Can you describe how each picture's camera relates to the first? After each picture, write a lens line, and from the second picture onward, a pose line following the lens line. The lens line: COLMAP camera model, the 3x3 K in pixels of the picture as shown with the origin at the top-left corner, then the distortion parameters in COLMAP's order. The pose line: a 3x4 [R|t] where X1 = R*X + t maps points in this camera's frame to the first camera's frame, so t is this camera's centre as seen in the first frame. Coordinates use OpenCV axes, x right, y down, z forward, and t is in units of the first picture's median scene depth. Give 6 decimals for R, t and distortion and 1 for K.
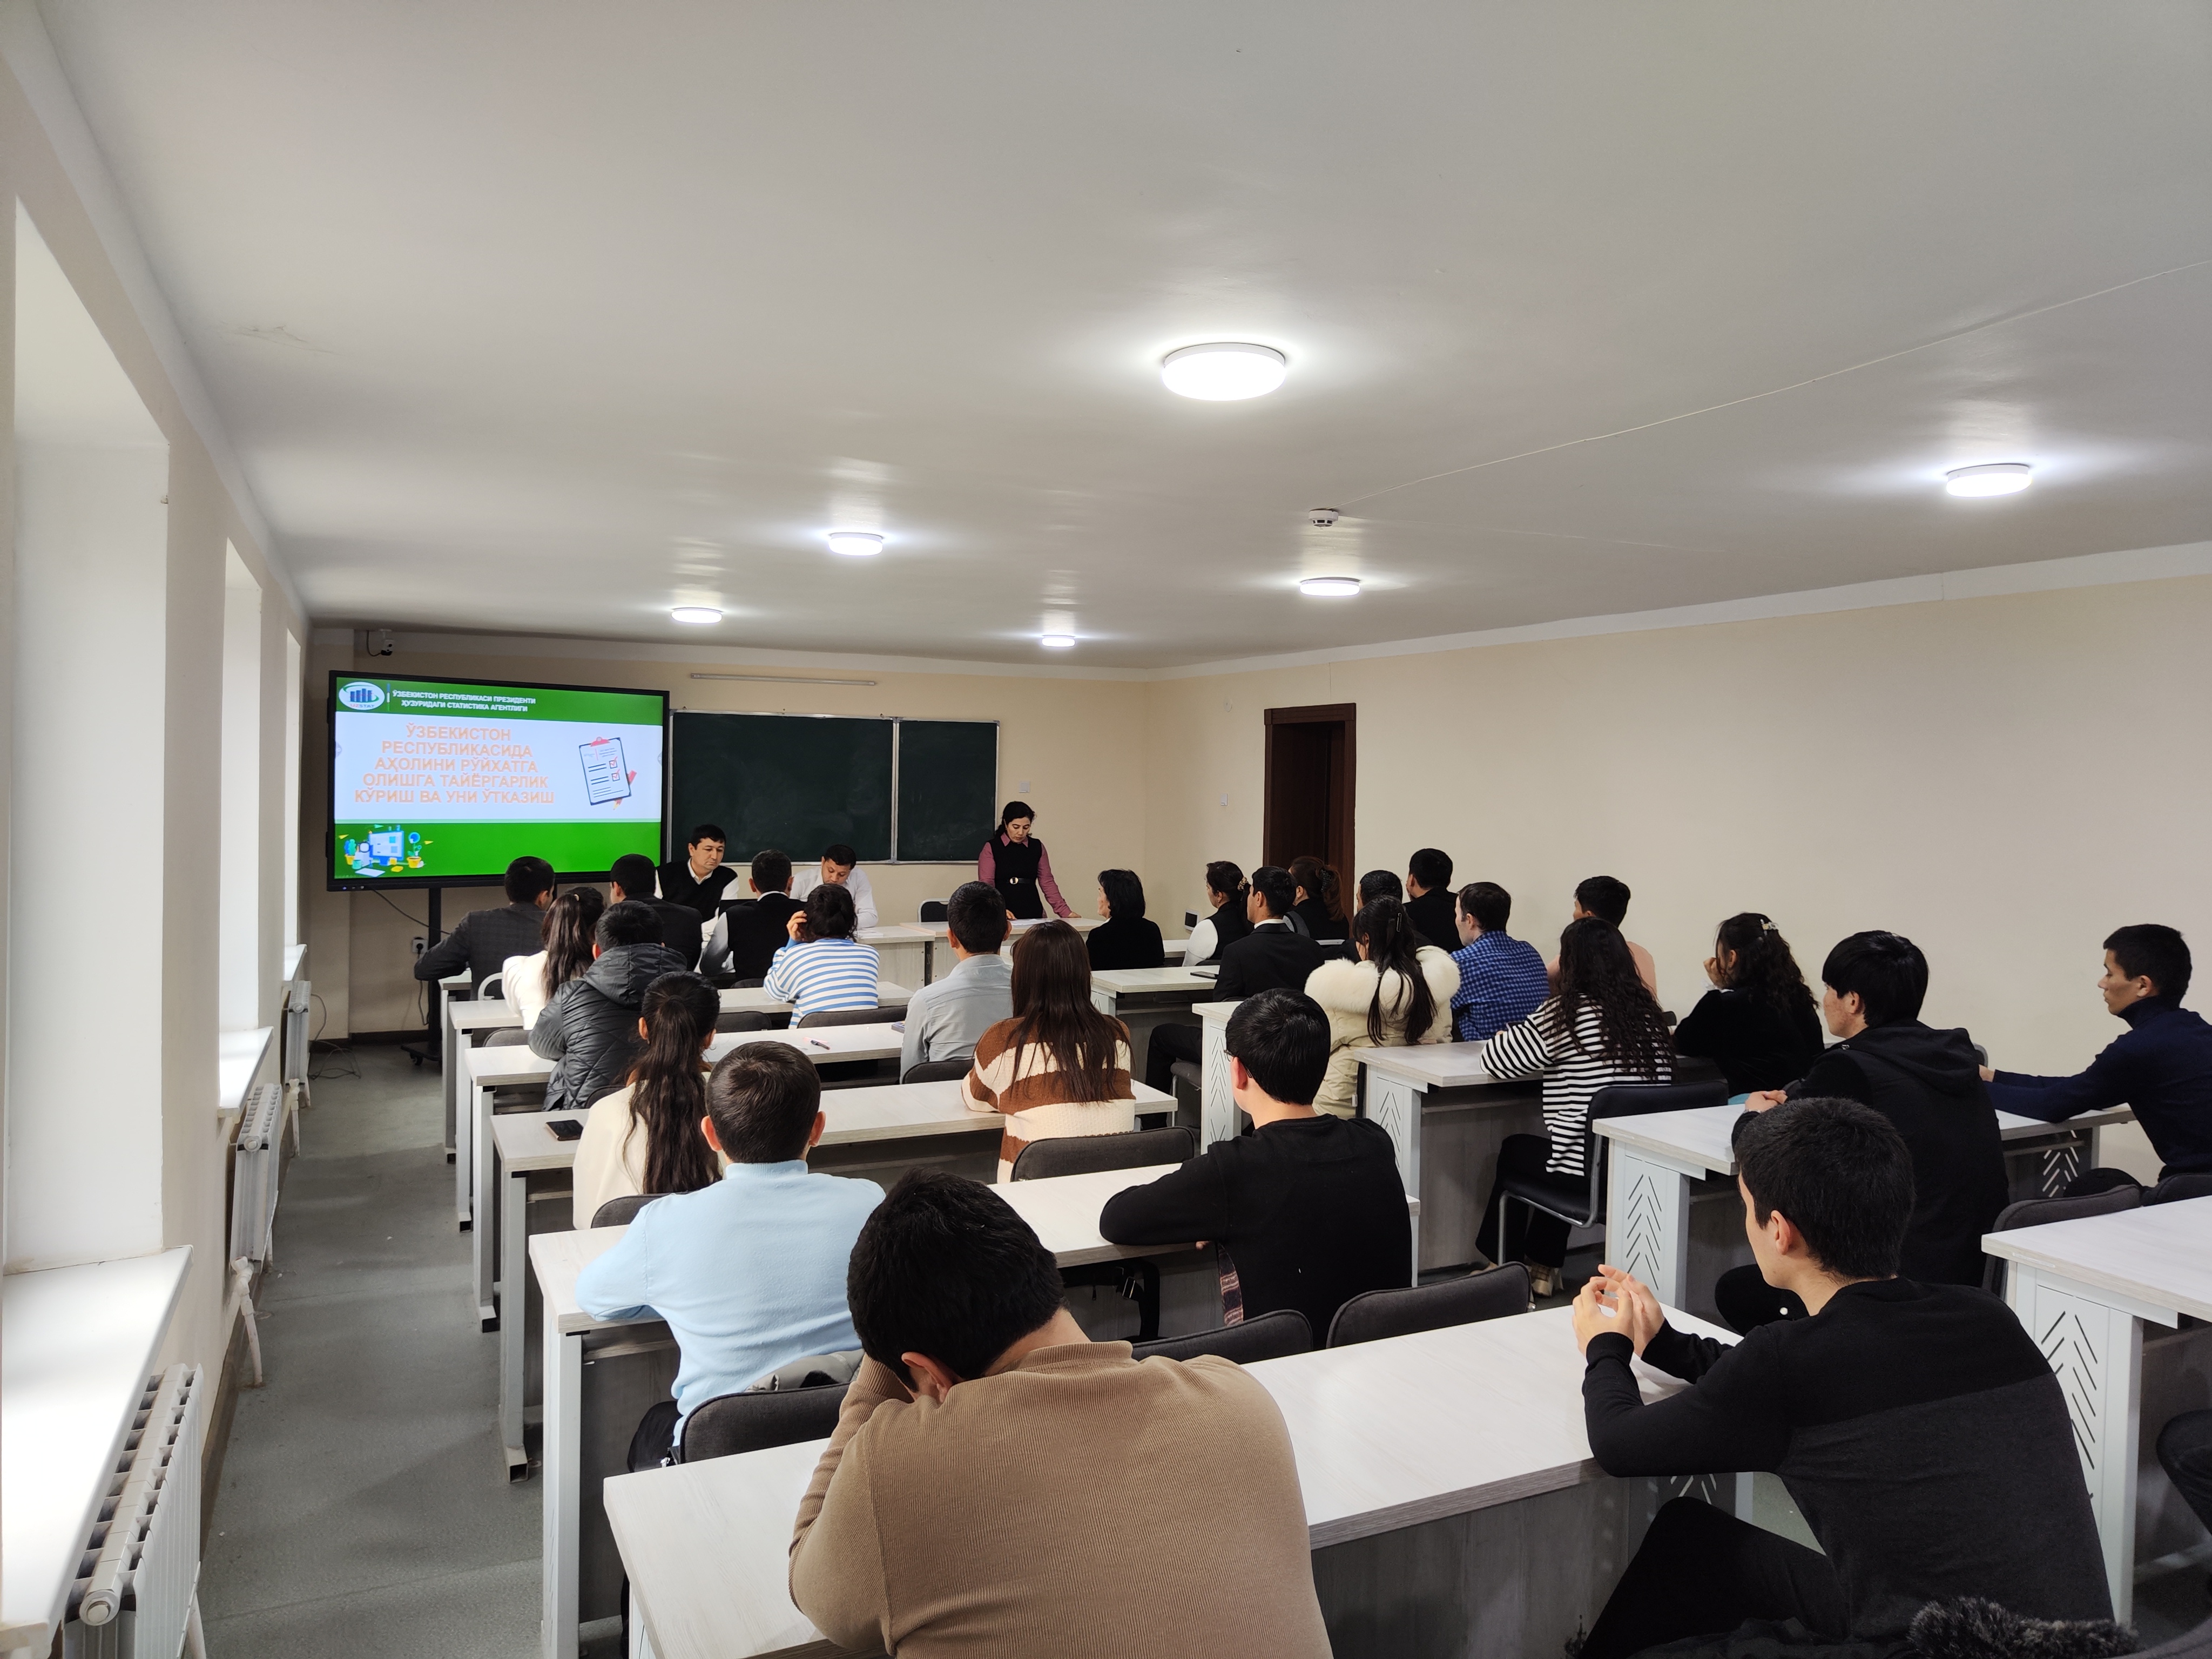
lens RADIAL K [[1538.6, 0, 1113.6], [0, 1538.6, 835.8], [0, 0, 1]] dist [-0.000262, 0.009205]
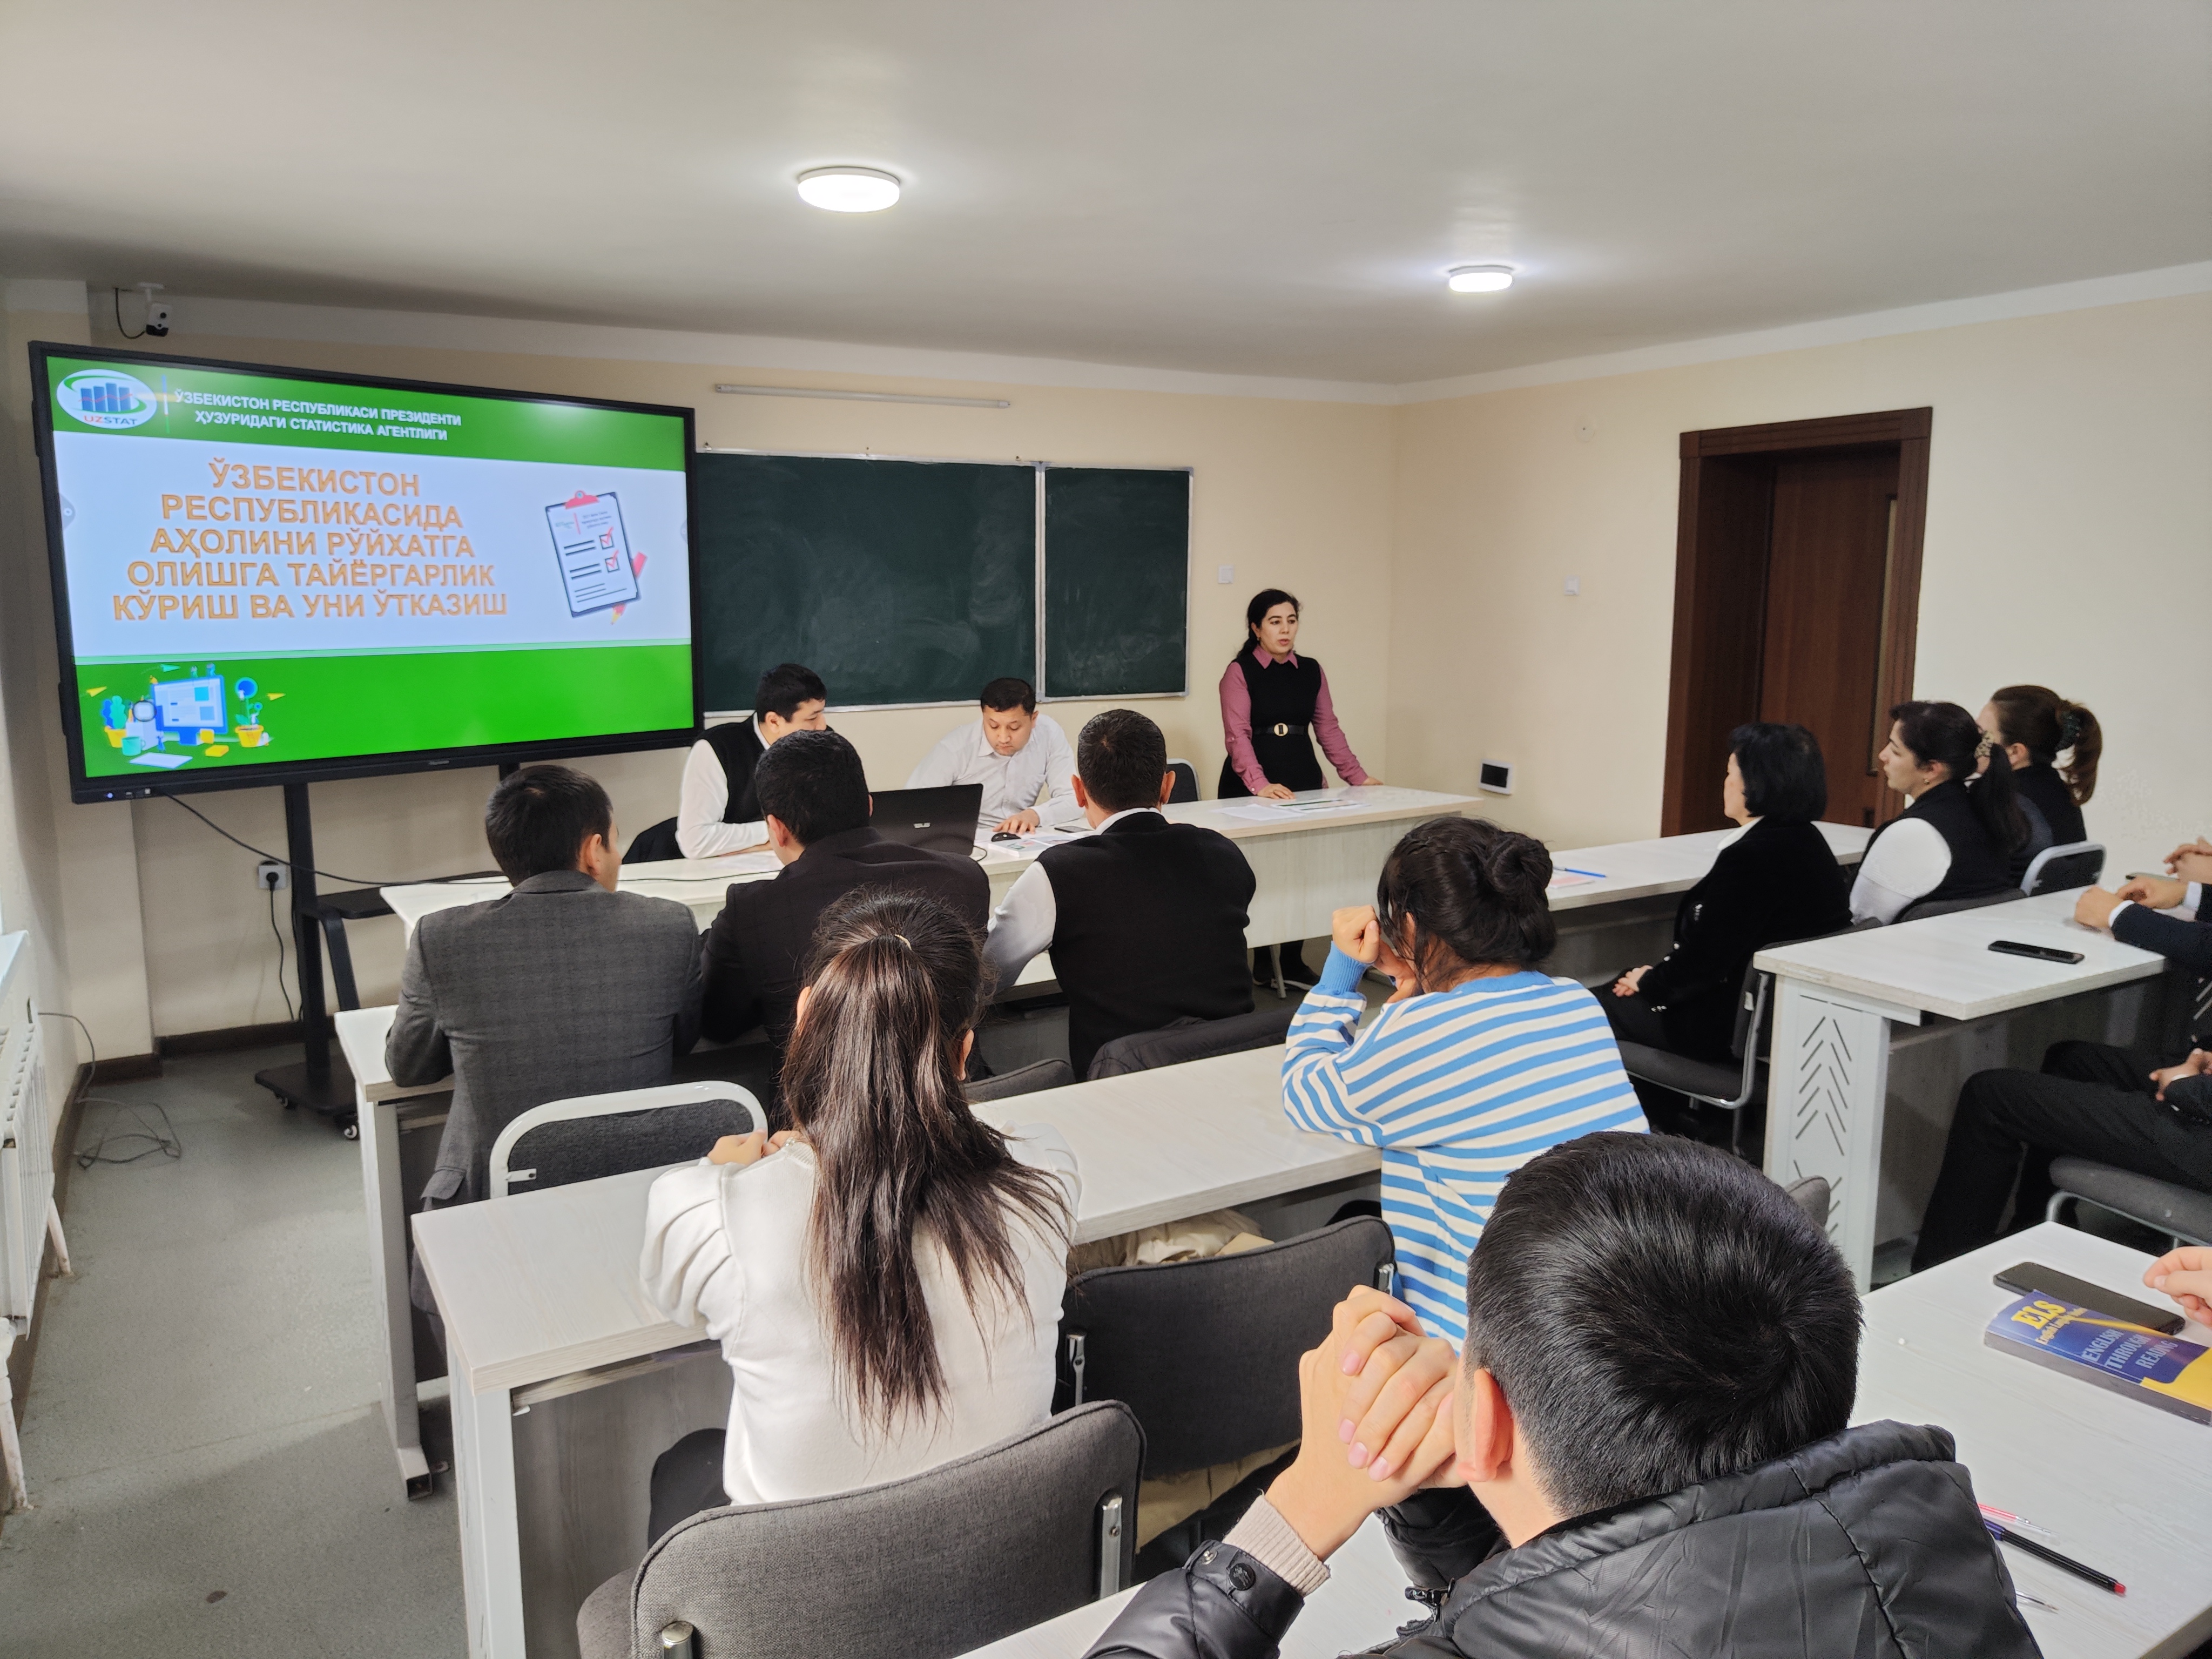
lens RADIAL K [[1538.6, 0, 1096.1], [0, 1538.6, 821.0], [0, 0, 1]] dist [-0.000262, 0.009205]
pose [[0.996396, -0.033279, 0.078024, -0.210522], [0.023940, 0.992760, 0.117709, -0.008244], [-0.081376, -0.115417, 0.989978, 0.457358]]
